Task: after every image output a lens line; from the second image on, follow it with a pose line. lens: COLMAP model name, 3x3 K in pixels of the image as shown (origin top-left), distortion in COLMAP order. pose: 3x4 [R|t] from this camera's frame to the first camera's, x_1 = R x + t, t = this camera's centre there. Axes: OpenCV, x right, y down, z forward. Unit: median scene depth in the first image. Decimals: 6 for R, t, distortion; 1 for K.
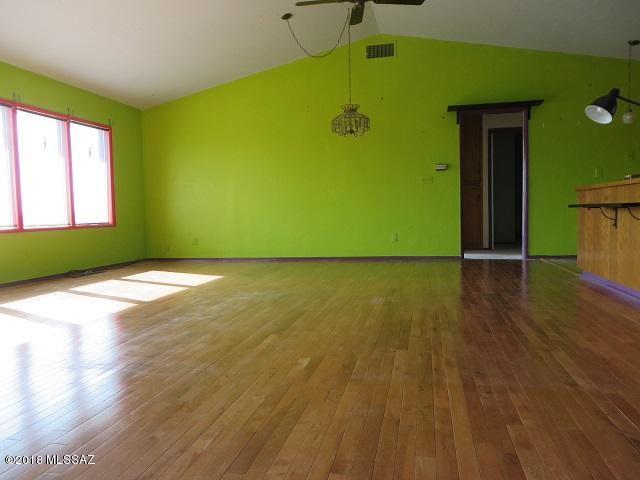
lens RADIAL K [[480.1, 0, 317.7], [0, 480.1, 242.3], [0, 0, 1]] dist [-0.010217, 0.003311]
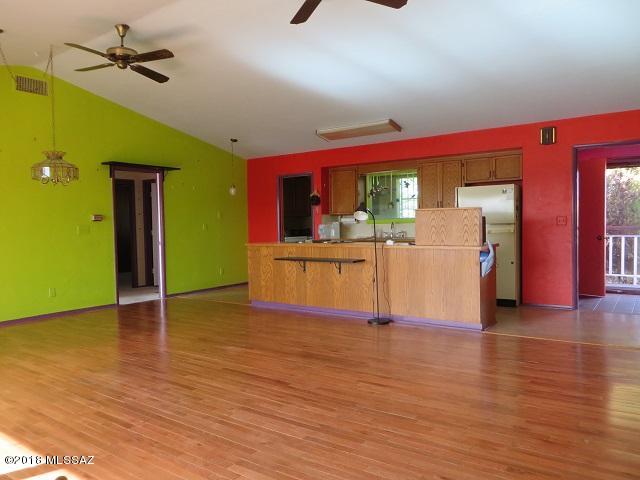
lens RADIAL K [[480.1, 0, 317.3], [0, 480.1, 239.8], [0, 0, 1]] dist [-0.010217, 0.003311]
pose [[0.393374, -0.010809, 0.919315, -0.501059], [0.065549, 0.997716, -0.016317, -0.064344], [-0.917039, 0.066679, 0.393184, 0.184086]]
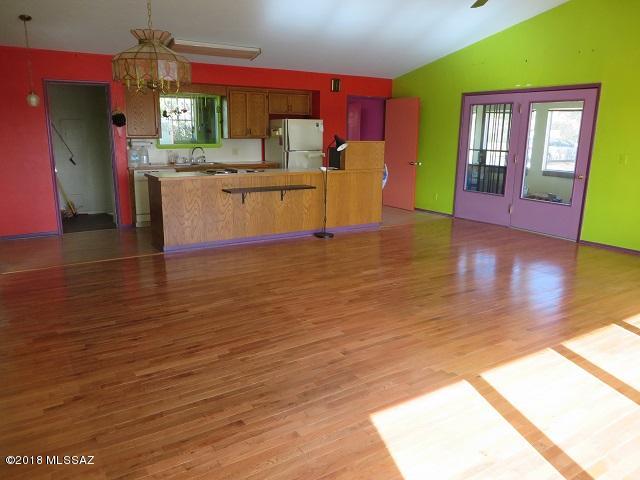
lens RADIAL K [[480.1, 0, 318.0], [0, 480.1, 240.9], [0, 0, 1]] dist [-0.010217, 0.003311]
pose [[-0.702393, -0.135405, 0.698791, -0.386691], [0.054610, 0.968594, 0.242575, -0.162360], [-0.709691, 0.208544, -0.672940, 1.112427]]
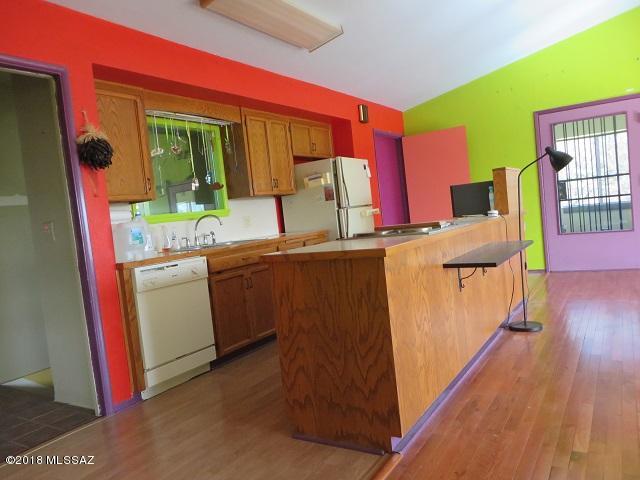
lens RADIAL K [[480.1, 0, 321.0], [0, 480.1, 243.8], [0, 0, 1]] dist [-0.010217, 0.003311]
pose [[-0.923014, 0.101593, 0.371112, 0.303205], [0.152831, 0.981965, 0.111298, -0.126193], [-0.353112, 0.159447, -0.921894, 1.012664]]
